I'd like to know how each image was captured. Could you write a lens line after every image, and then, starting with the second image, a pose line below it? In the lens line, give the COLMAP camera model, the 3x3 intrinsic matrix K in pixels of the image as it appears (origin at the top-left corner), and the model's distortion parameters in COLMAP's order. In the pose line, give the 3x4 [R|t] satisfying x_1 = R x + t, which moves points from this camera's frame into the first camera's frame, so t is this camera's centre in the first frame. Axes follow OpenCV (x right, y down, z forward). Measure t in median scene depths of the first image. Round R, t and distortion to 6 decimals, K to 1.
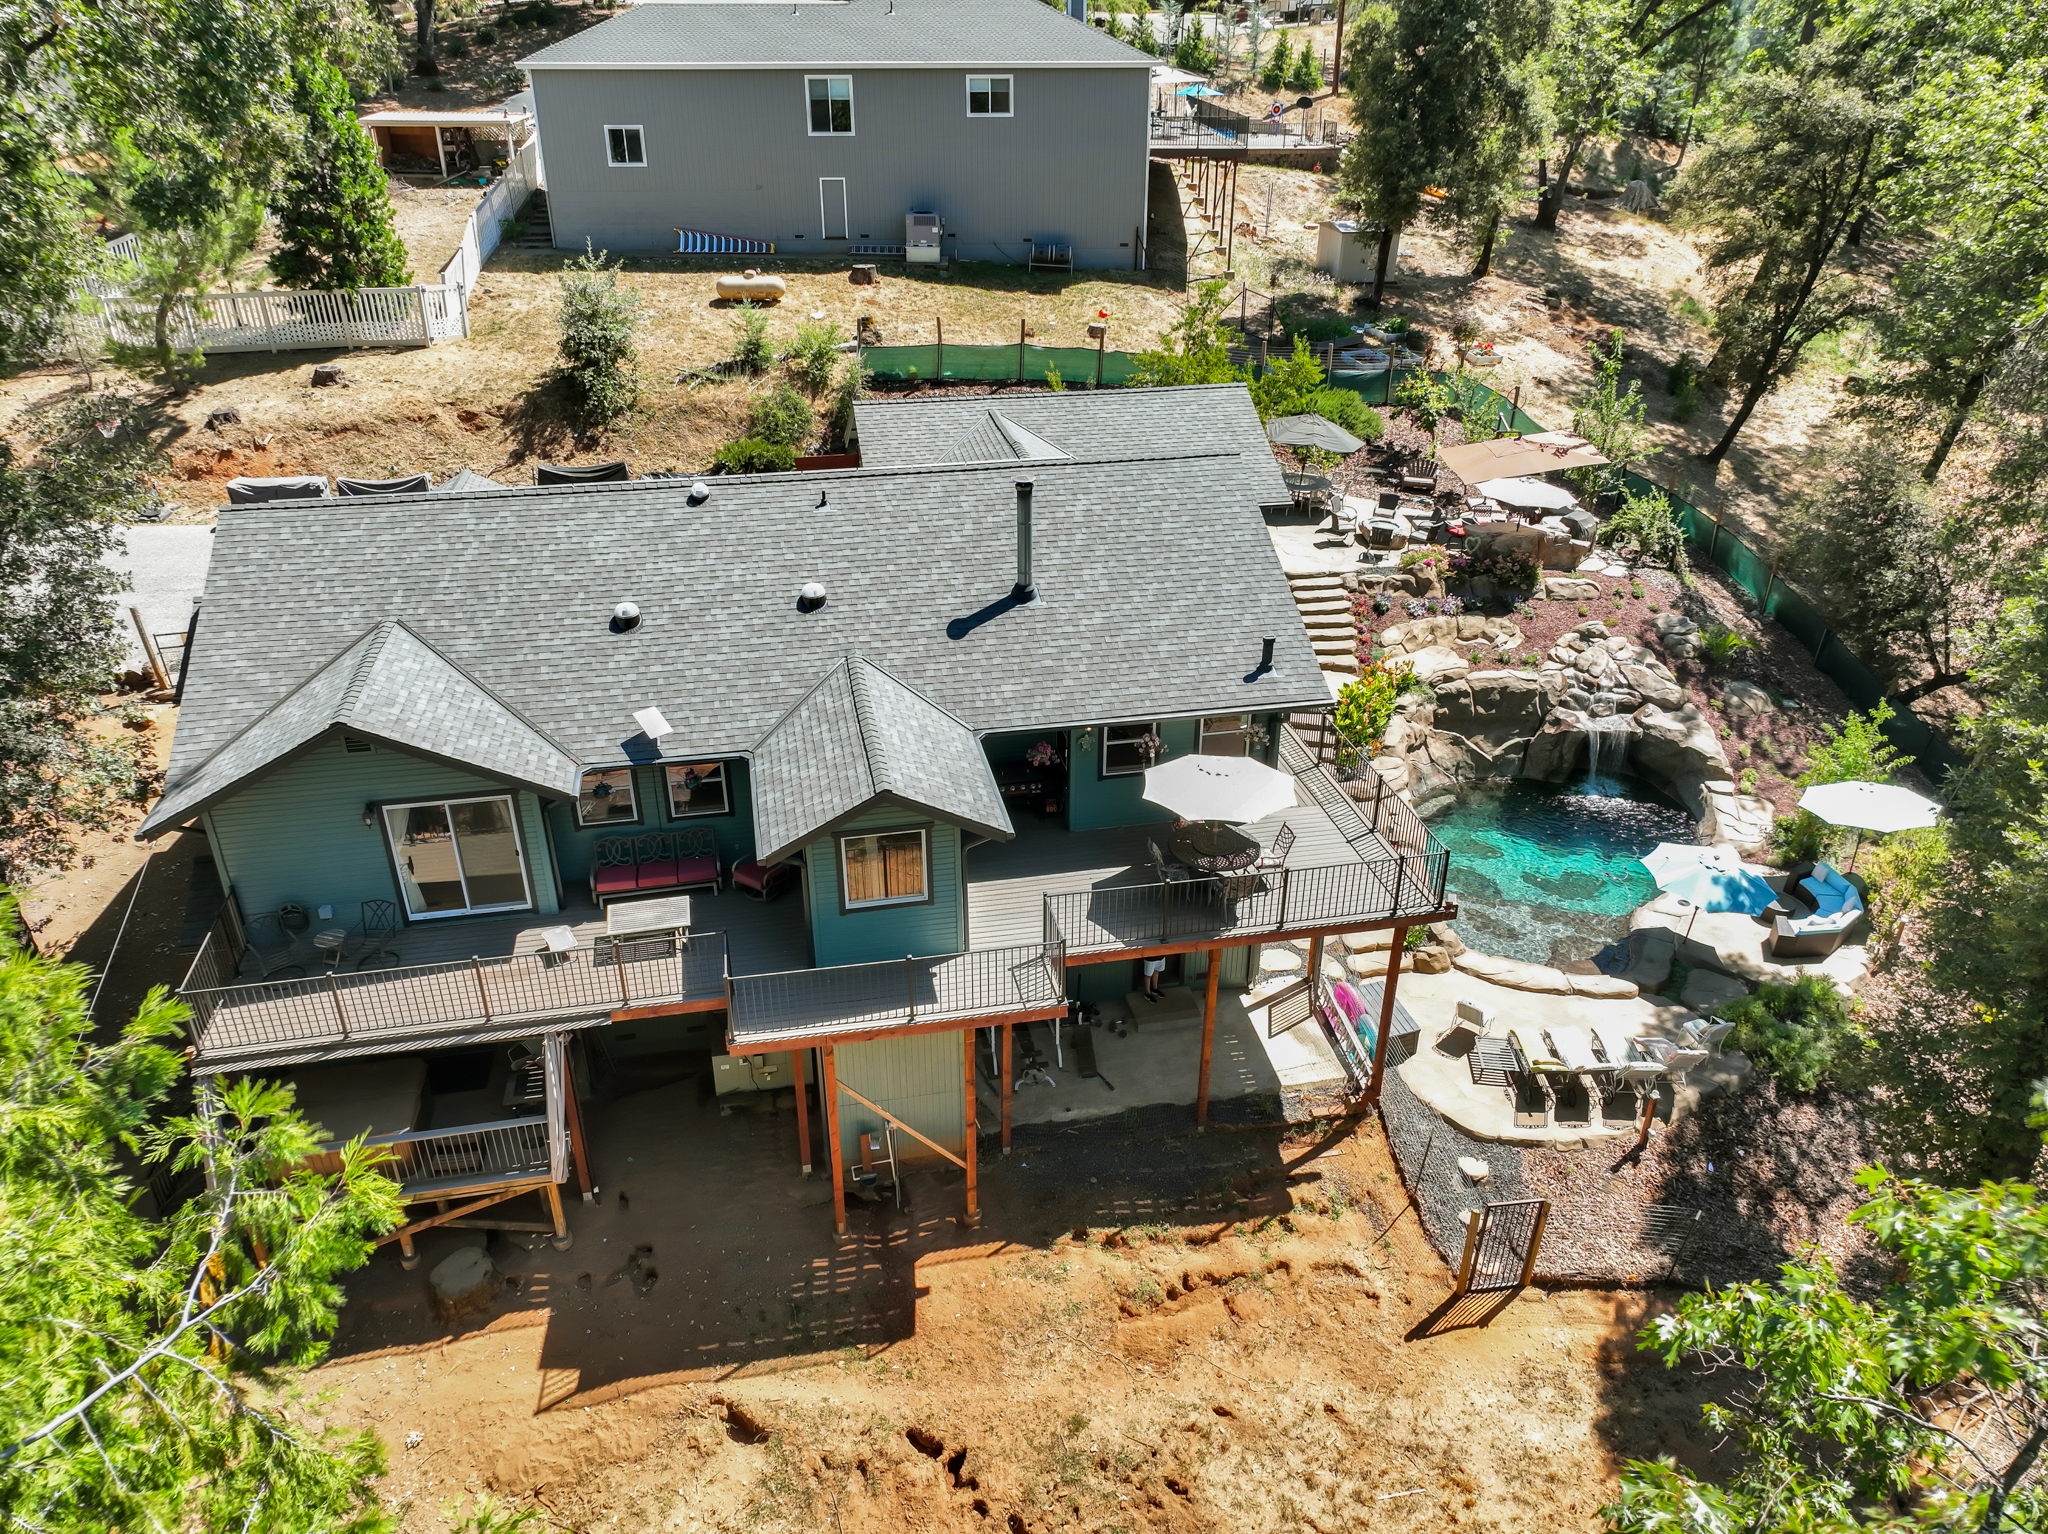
lens RADIAL K [[1429.9, 0, 1024.0], [0, 1429.9, 767.0], [0, 0, 1]] dist [0.005886, 0.003851]
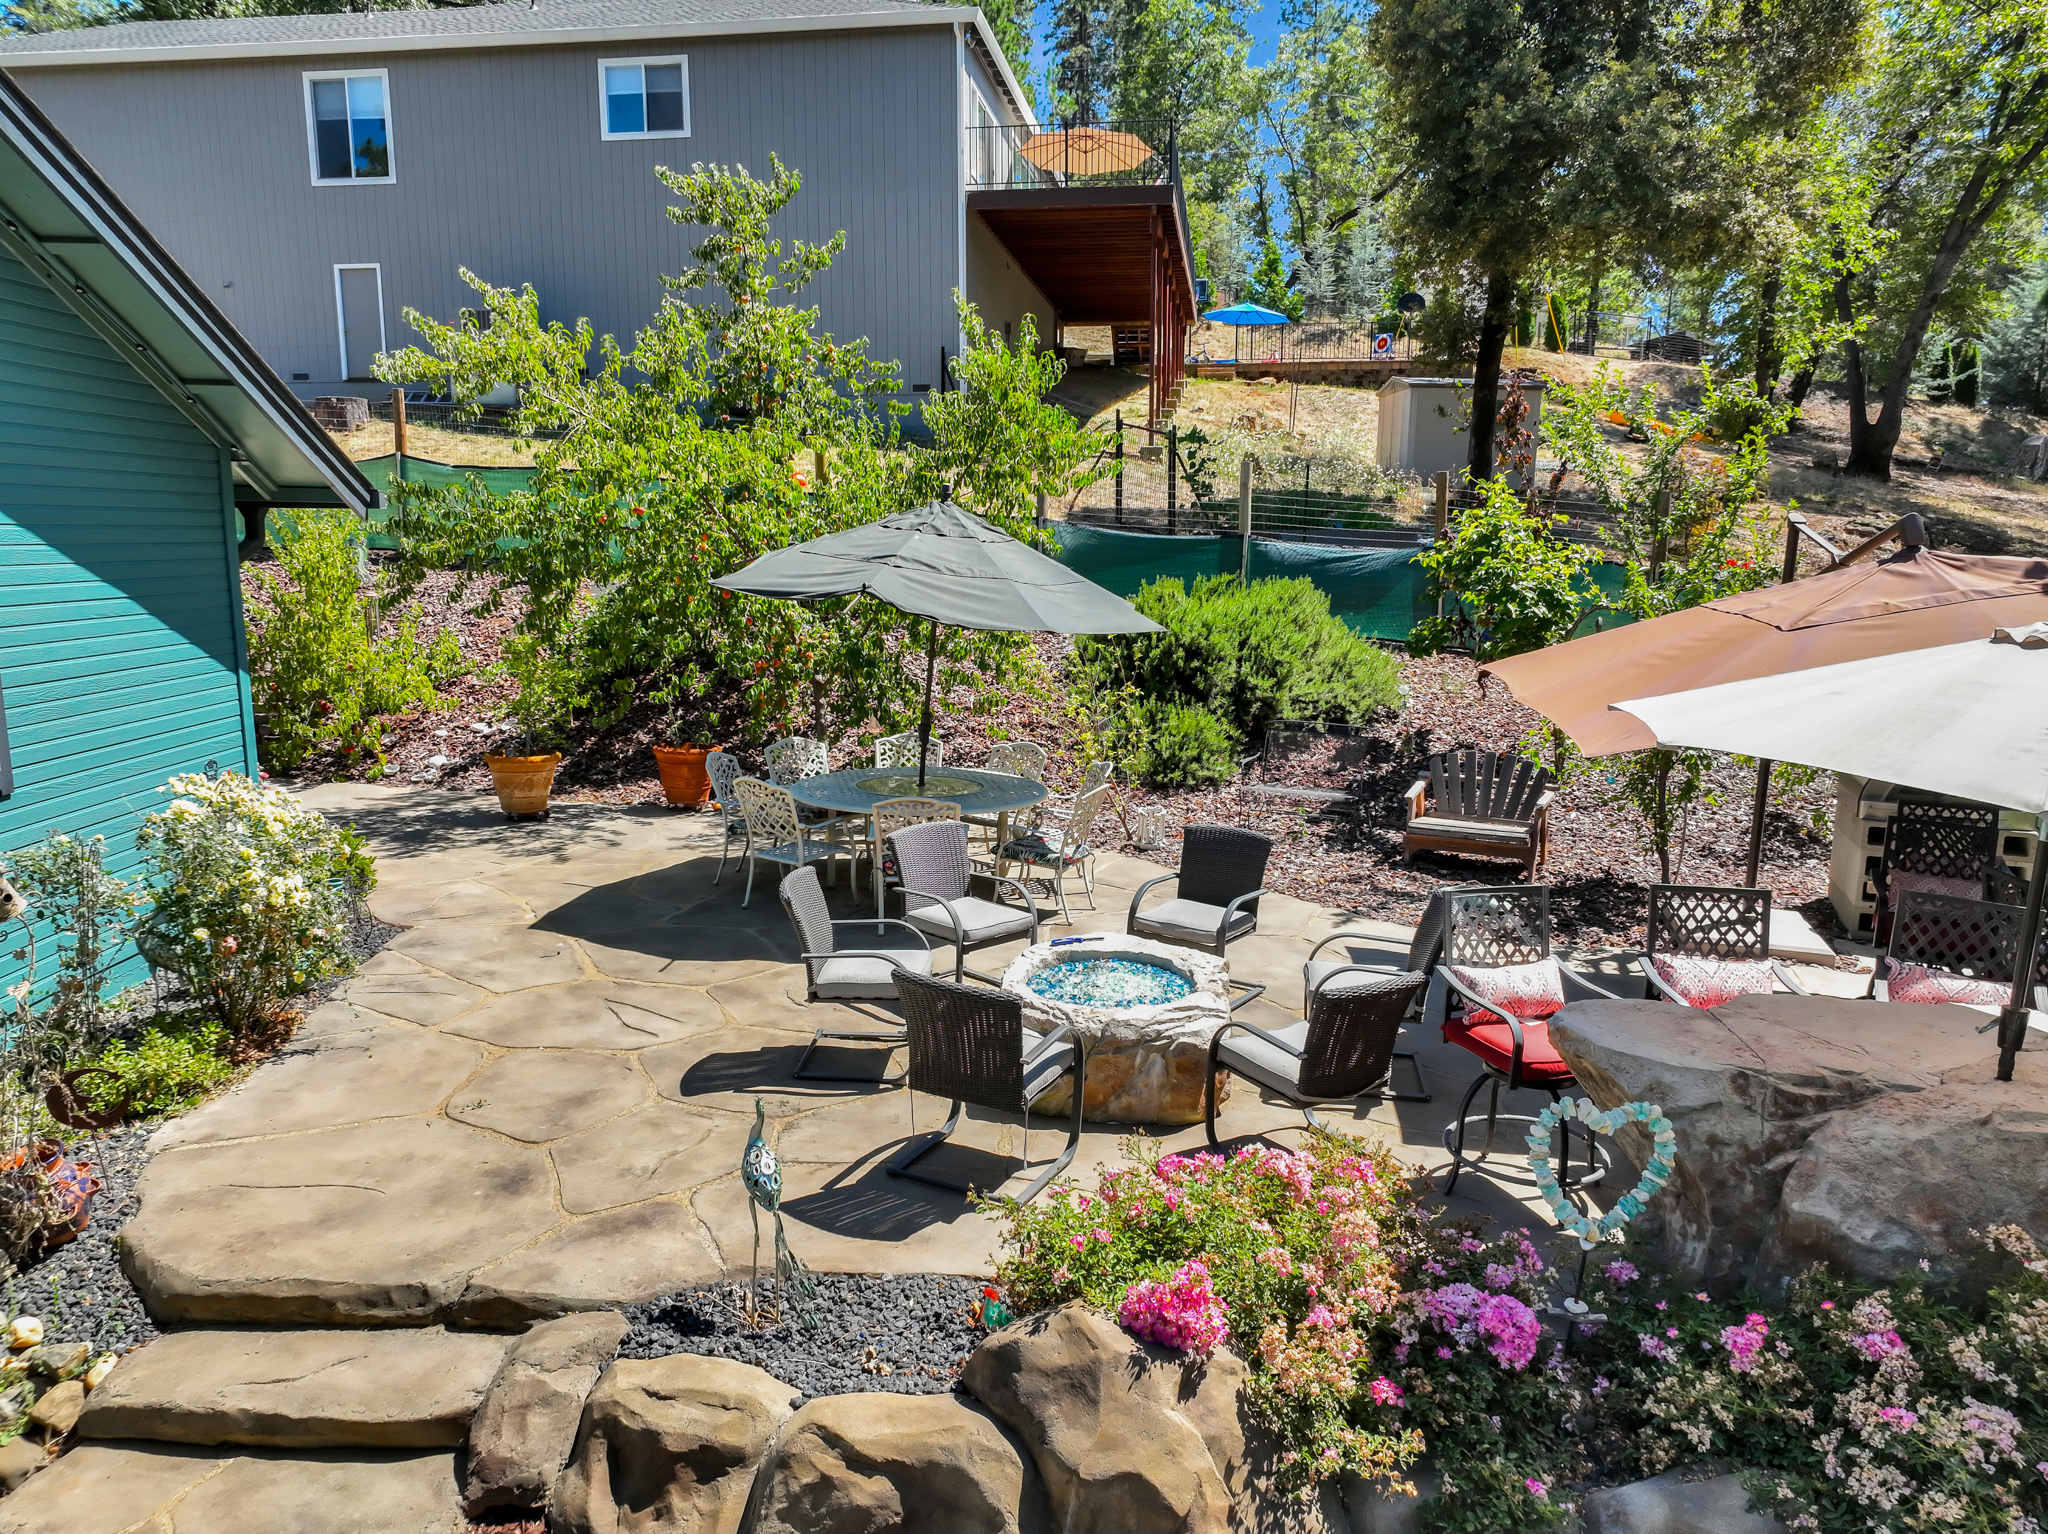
lens RADIAL K [[1439.0, 0, 1024.0], [0, 1439.0, 767.0], [0, 0, 1]] dist [0.001824, 0.001979]
pose [[0.981654, 0.030913, -0.188148, 0.307149], [-0.088969, 0.947023, -0.308597, -0.155682], [0.168641, 0.319675, 0.932399, 0.930672]]
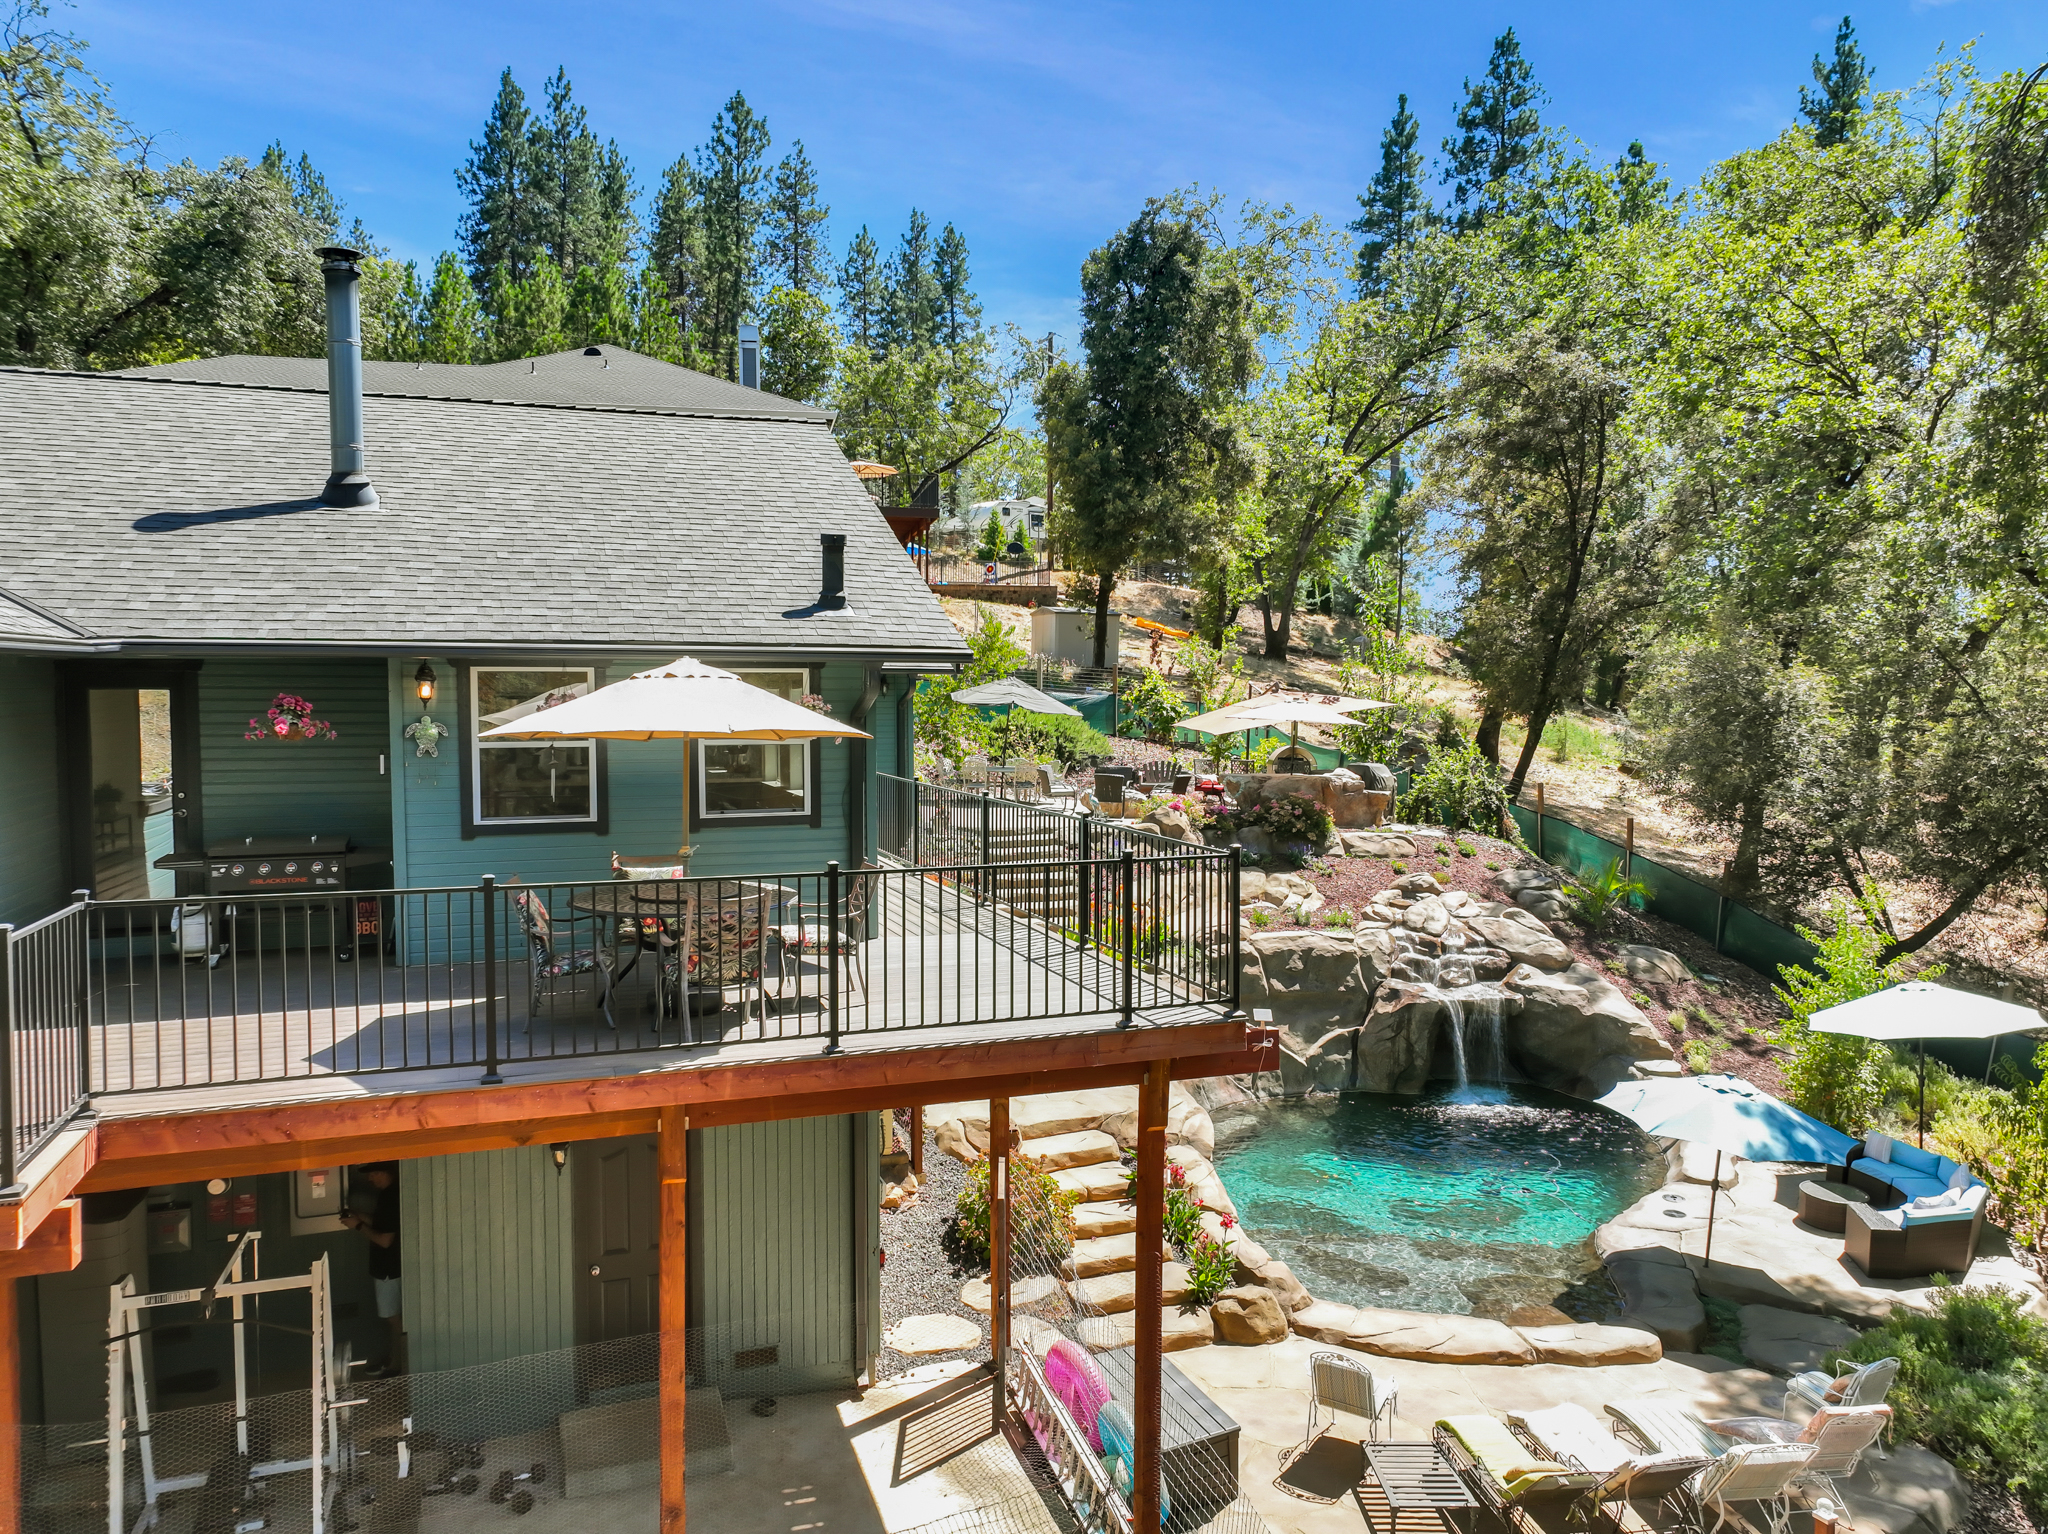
lens RADIAL K [[1435.6, 0, 1024.0], [0, 1435.6, 767.0], [0, 0, 1]] dist [0.012041, 0.006772]
pose [[0.988477, -0.006500, 0.151229, 0.109831], [0.069494, 0.907051, -0.415245, 0.131600], [-0.134473, 0.420970, 0.897052, 0.395896]]
